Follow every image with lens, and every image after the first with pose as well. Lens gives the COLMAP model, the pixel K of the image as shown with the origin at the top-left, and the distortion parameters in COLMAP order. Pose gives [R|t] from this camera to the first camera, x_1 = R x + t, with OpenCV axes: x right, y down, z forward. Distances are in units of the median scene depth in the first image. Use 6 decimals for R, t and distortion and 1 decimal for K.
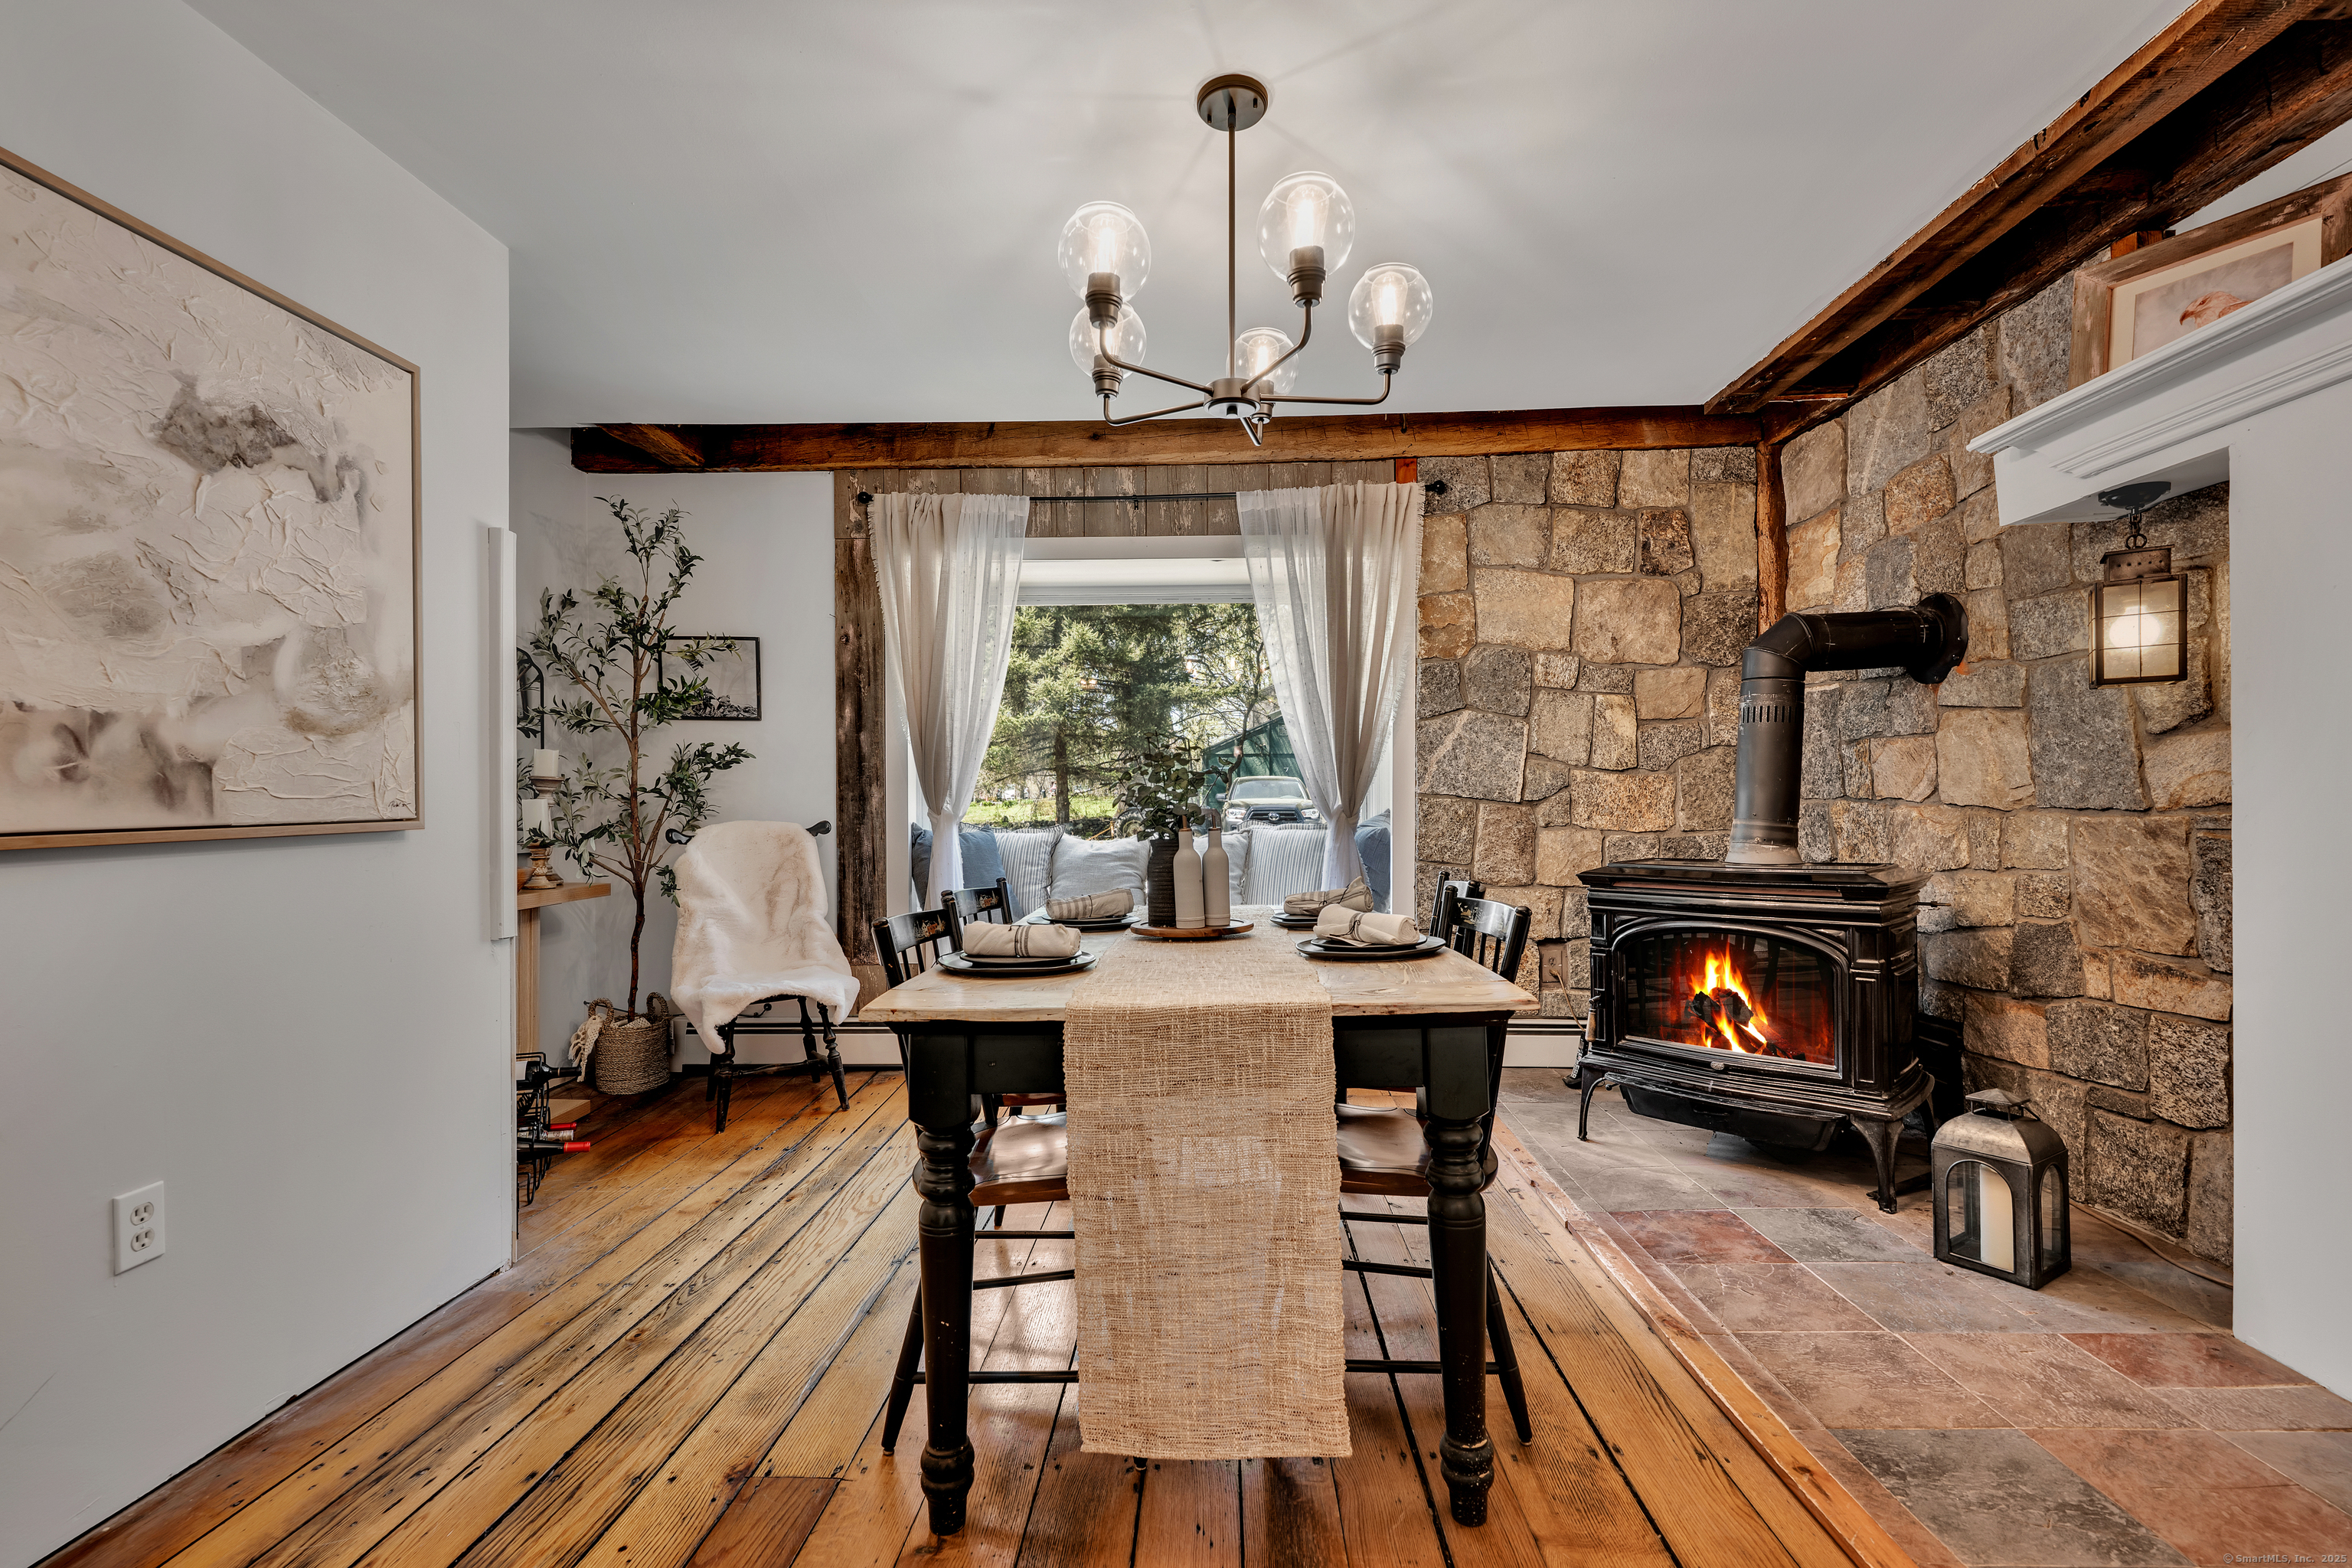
lens RADIAL K [[974.0, 0, 1182.6], [0, 974.0, 794.0], [0, 0, 1]] dist [-0.001134, 0.000209]
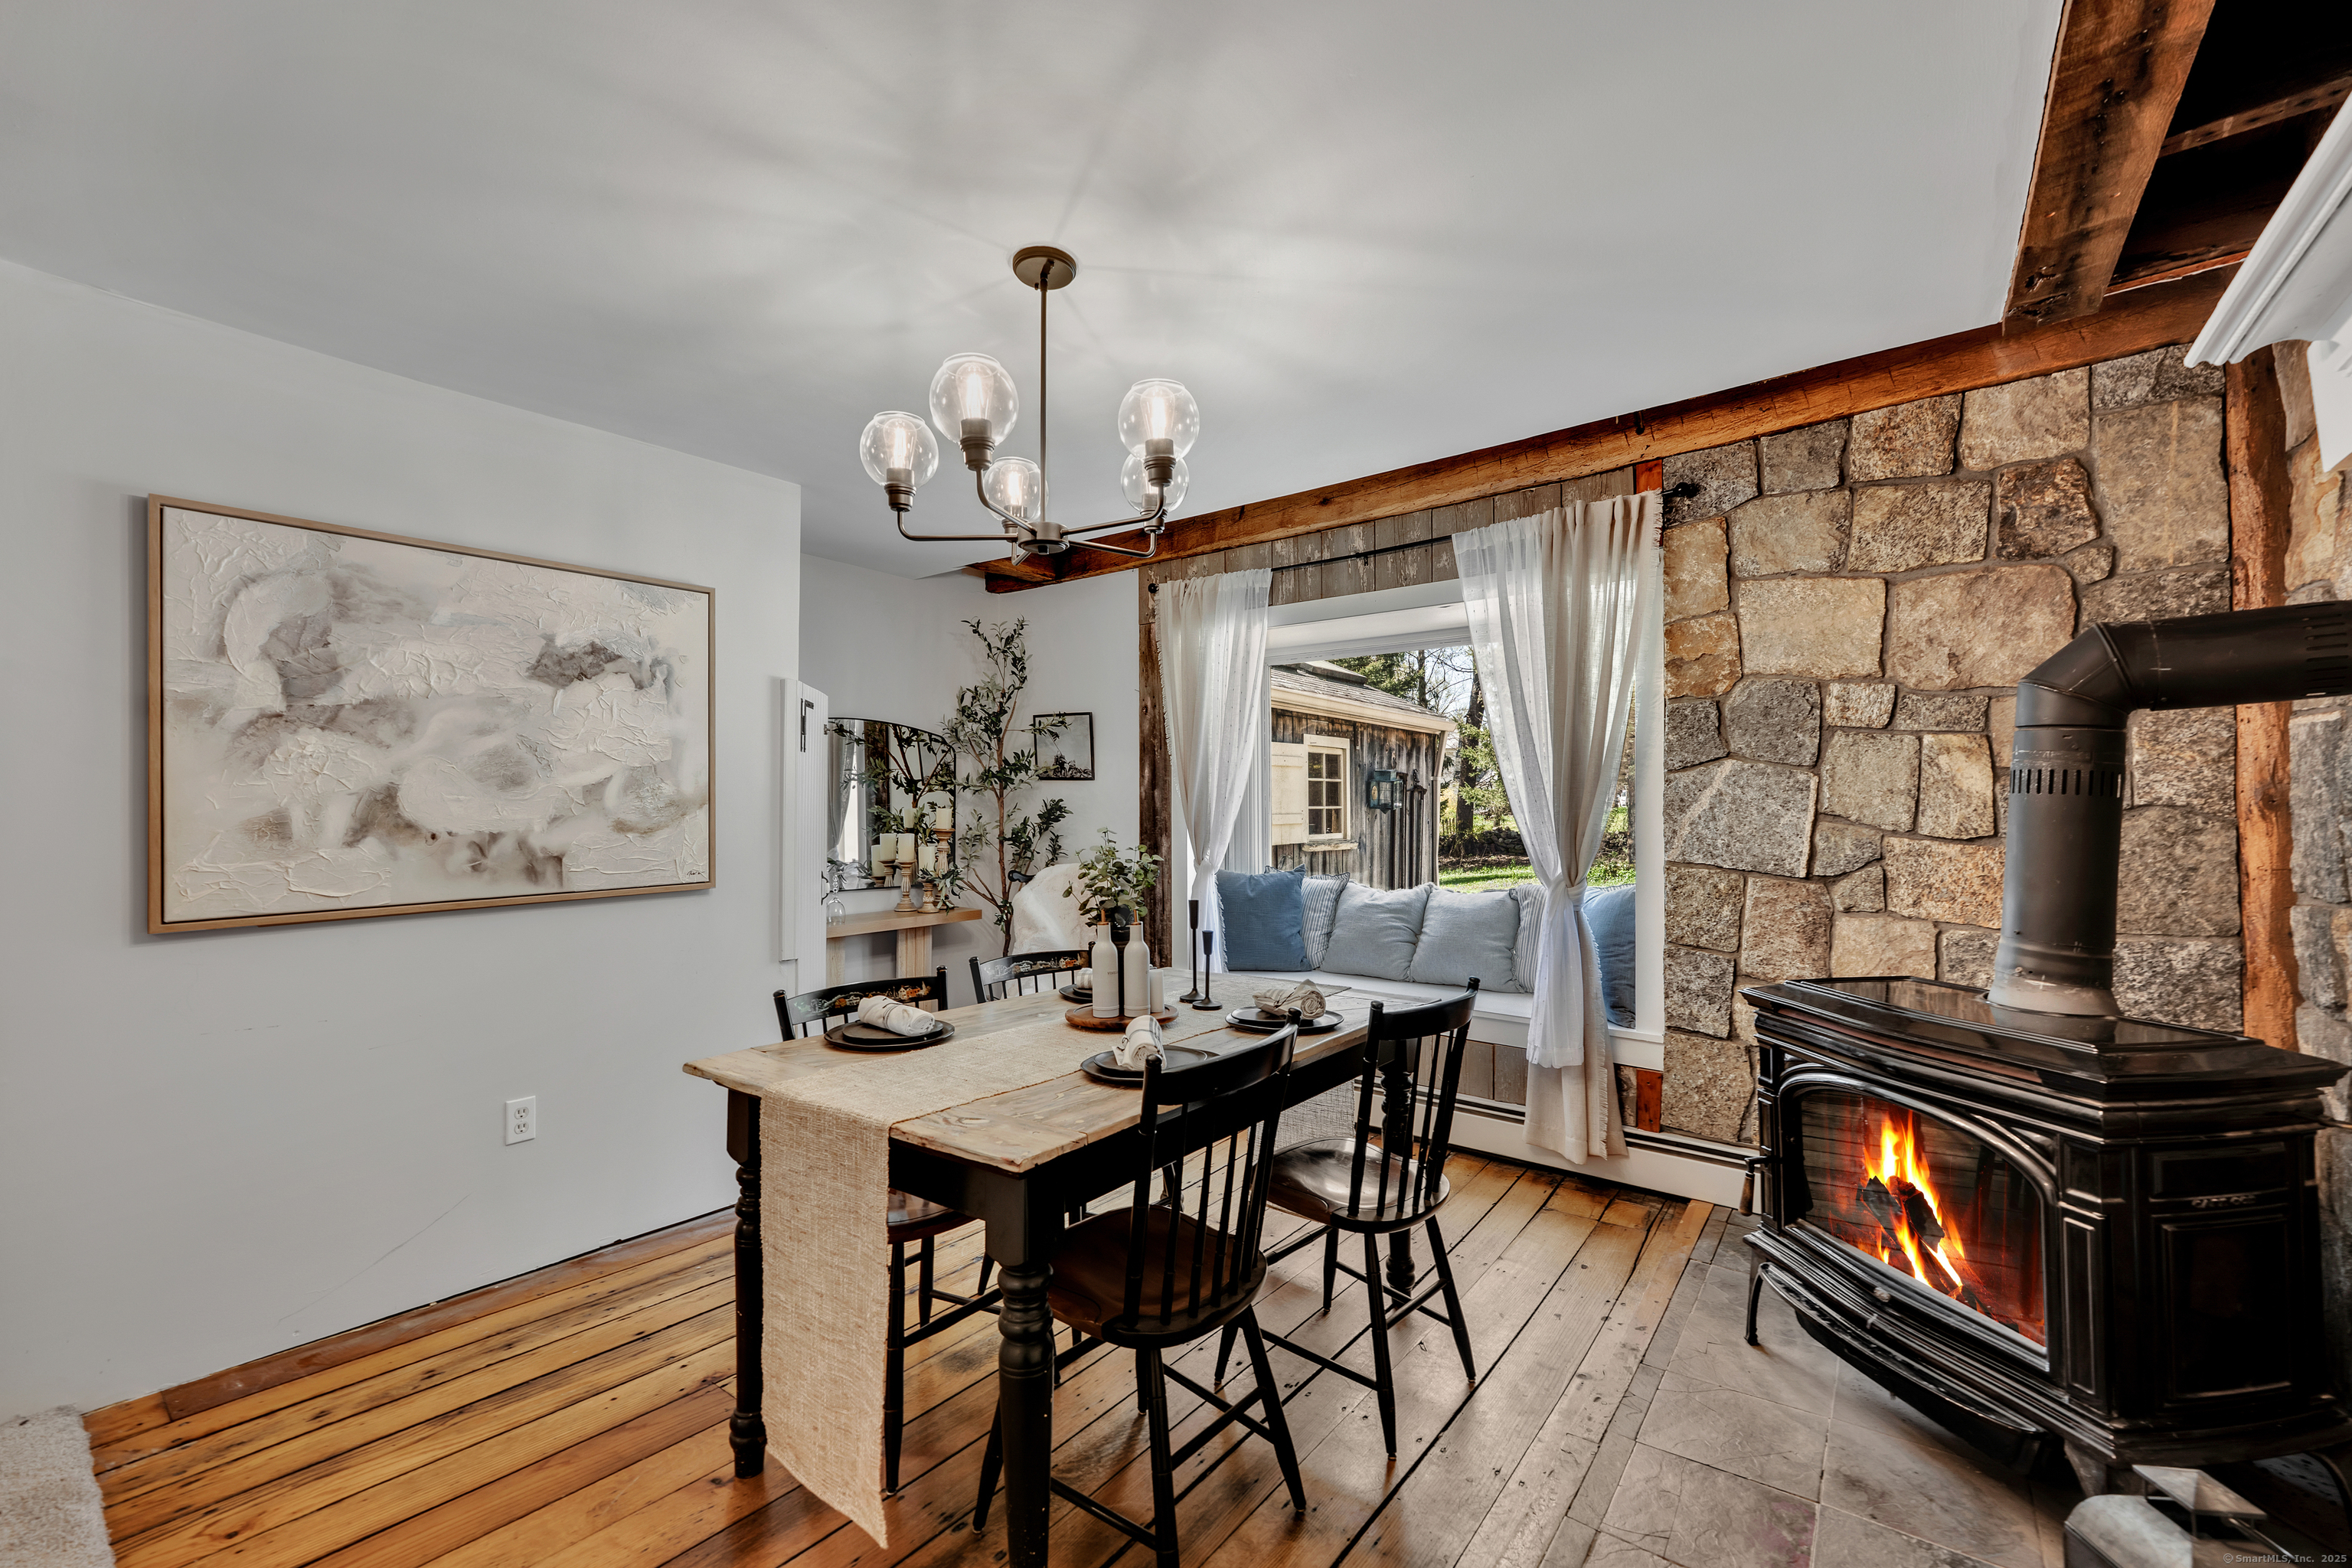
lens RADIAL K [[933.0, 0, 1164.3], [0, 933.0, 790.2], [0, 0, 1]] dist [-0.001106, 0.000641]
pose [[0.823659, -0.012000, -0.566958, 0.357077], [0.003145, 0.999857, -0.016593, -0.051326], [0.567076, 0.011884, 0.823580, 0.107243]]
